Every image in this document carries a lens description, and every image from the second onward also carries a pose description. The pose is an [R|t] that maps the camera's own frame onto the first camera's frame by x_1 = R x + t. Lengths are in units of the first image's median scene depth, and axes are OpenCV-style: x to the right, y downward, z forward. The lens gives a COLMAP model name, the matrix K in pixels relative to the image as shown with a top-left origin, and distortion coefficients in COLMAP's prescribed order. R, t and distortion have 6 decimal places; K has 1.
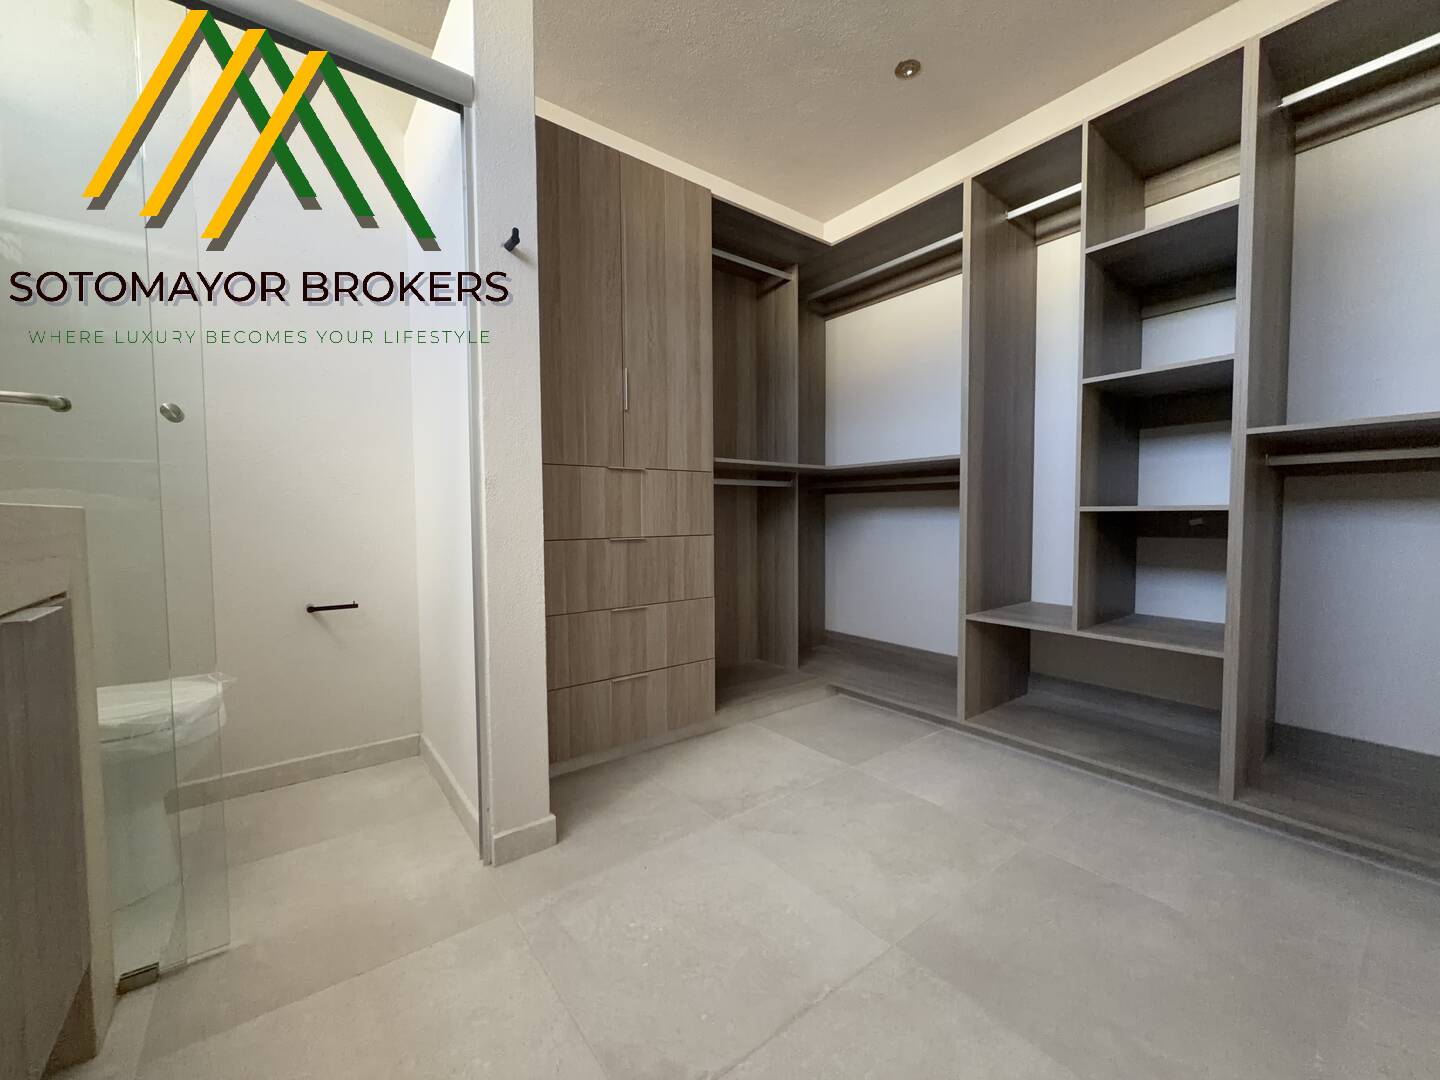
lens RADIAL K [[575.0, 0, 714.0], [0, 575.0, 541.5], [0, 0, 1]] dist [0.000550, -0.000239]
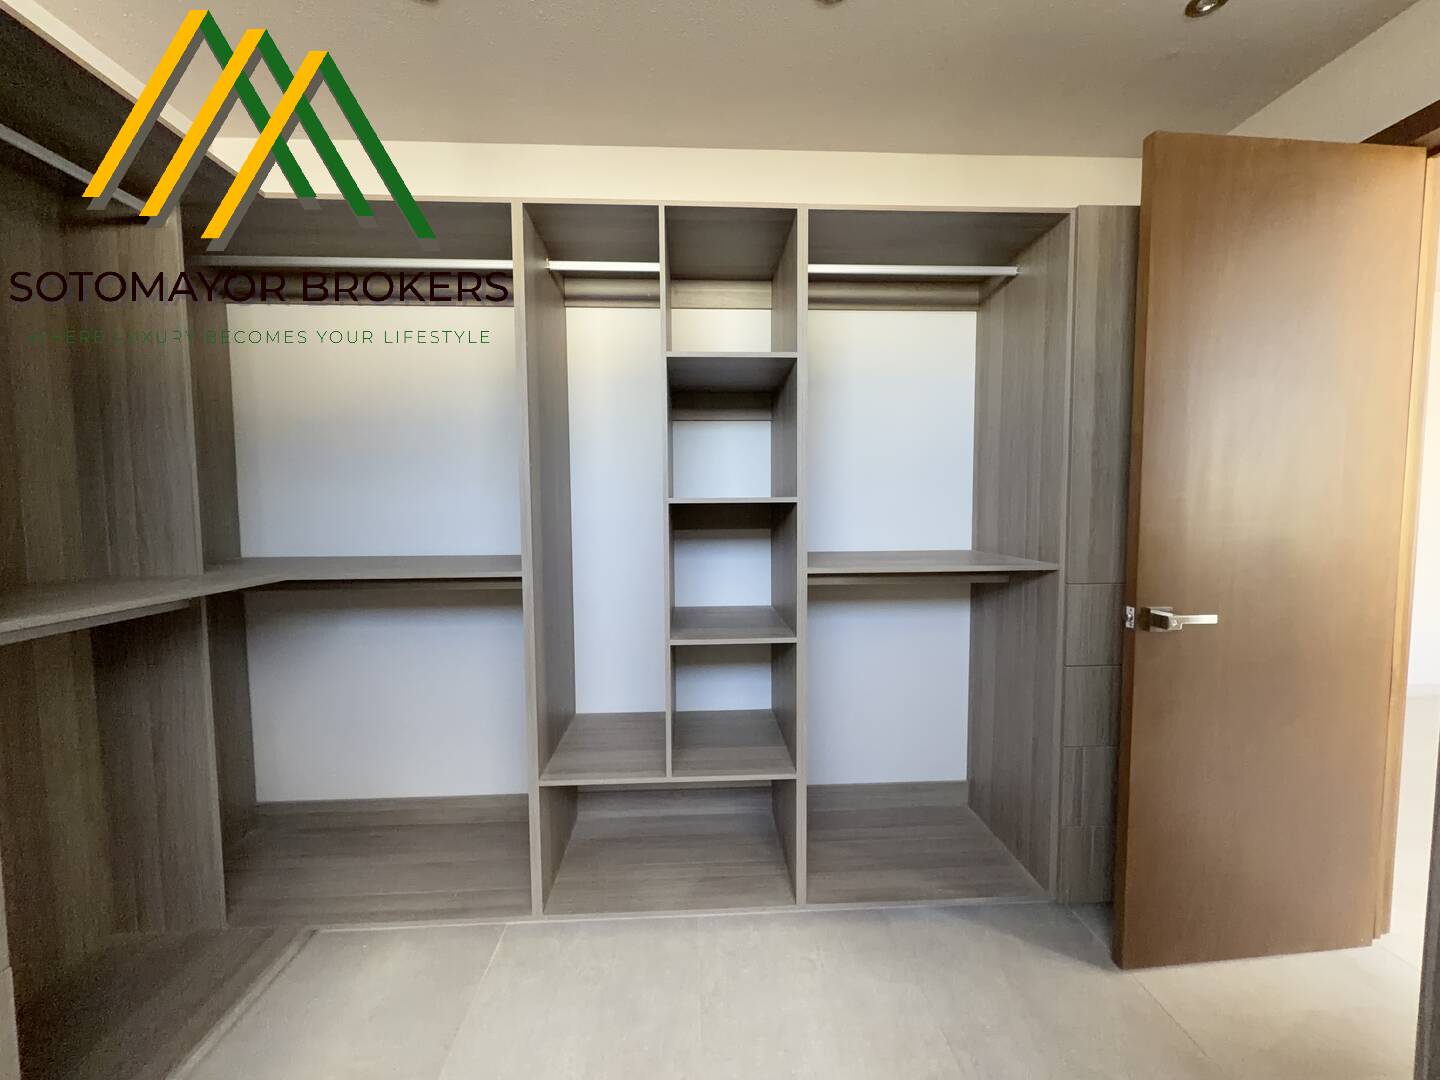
lens RADIAL K [[575.0, 0, 725.3], [0, 575.0, 542.0], [0, 0, 1]] dist [0.000550, -0.000239]
pose [[0.562868, -0.051172, 0.824961, -0.031213], [0.046726, 0.998456, 0.030053, -0.179995], [-0.825225, 0.021631, 0.564390, 0.328445]]
